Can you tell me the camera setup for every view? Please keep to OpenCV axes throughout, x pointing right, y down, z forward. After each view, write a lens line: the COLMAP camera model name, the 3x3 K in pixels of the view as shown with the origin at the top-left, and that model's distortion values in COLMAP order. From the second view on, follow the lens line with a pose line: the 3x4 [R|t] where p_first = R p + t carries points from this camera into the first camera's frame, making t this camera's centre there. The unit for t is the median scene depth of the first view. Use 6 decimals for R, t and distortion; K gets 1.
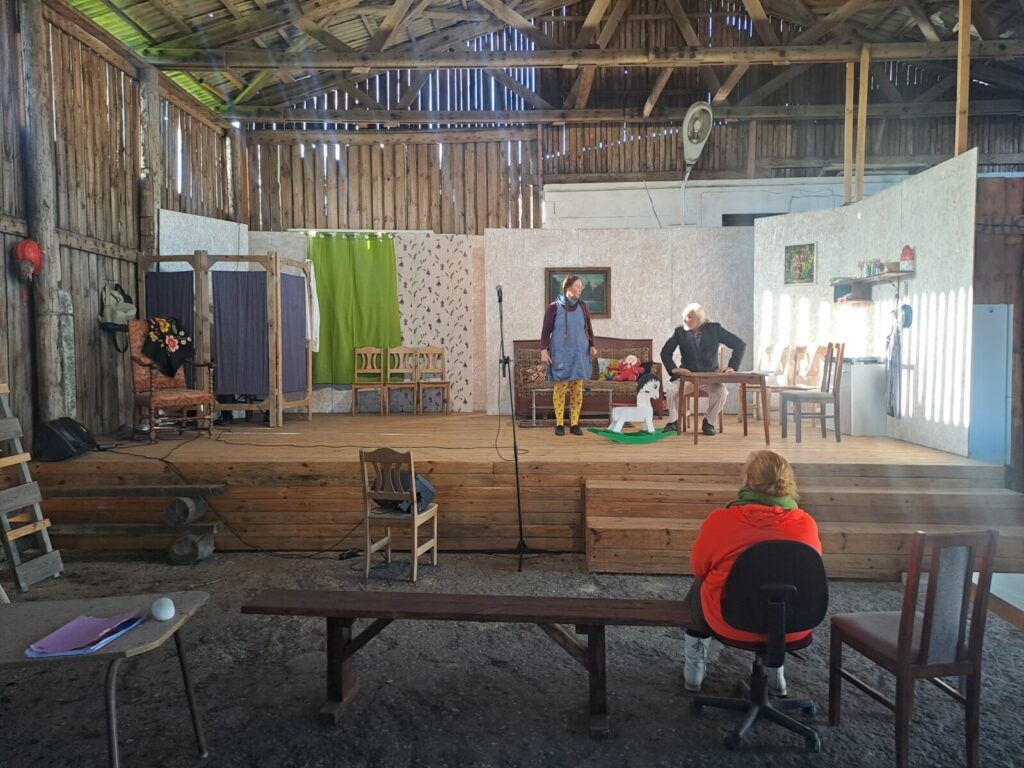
lens RADIAL K [[751.8, 0, 515.0], [0, 751.8, 377.7], [0, 0, 1]] dist [0.081570, -0.080549]
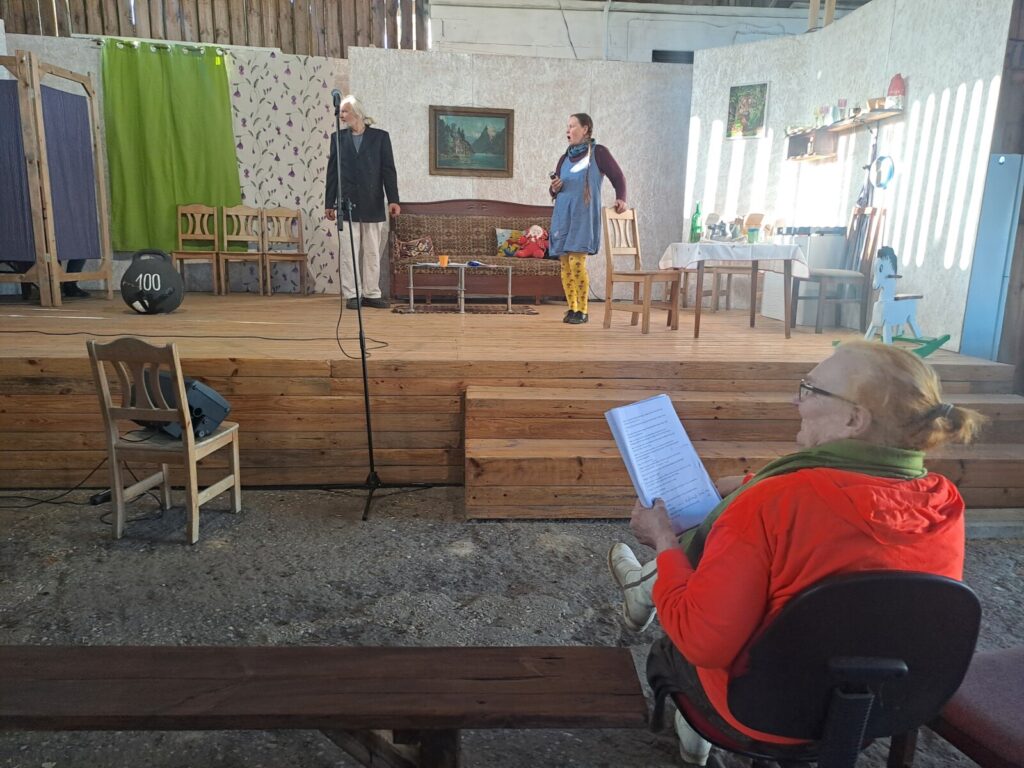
lens RADIAL K [[751.8, 0, 515.0], [0, 751.8, 377.7], [0, 0, 1]] dist [0.081570, -0.080549]
pose [[0.992349, 0.001526, 0.123458, 0.034855], [-0.019297, 0.989552, 0.142881, 0.018243], [-0.121950, -0.144170, 0.982010, 0.206561]]
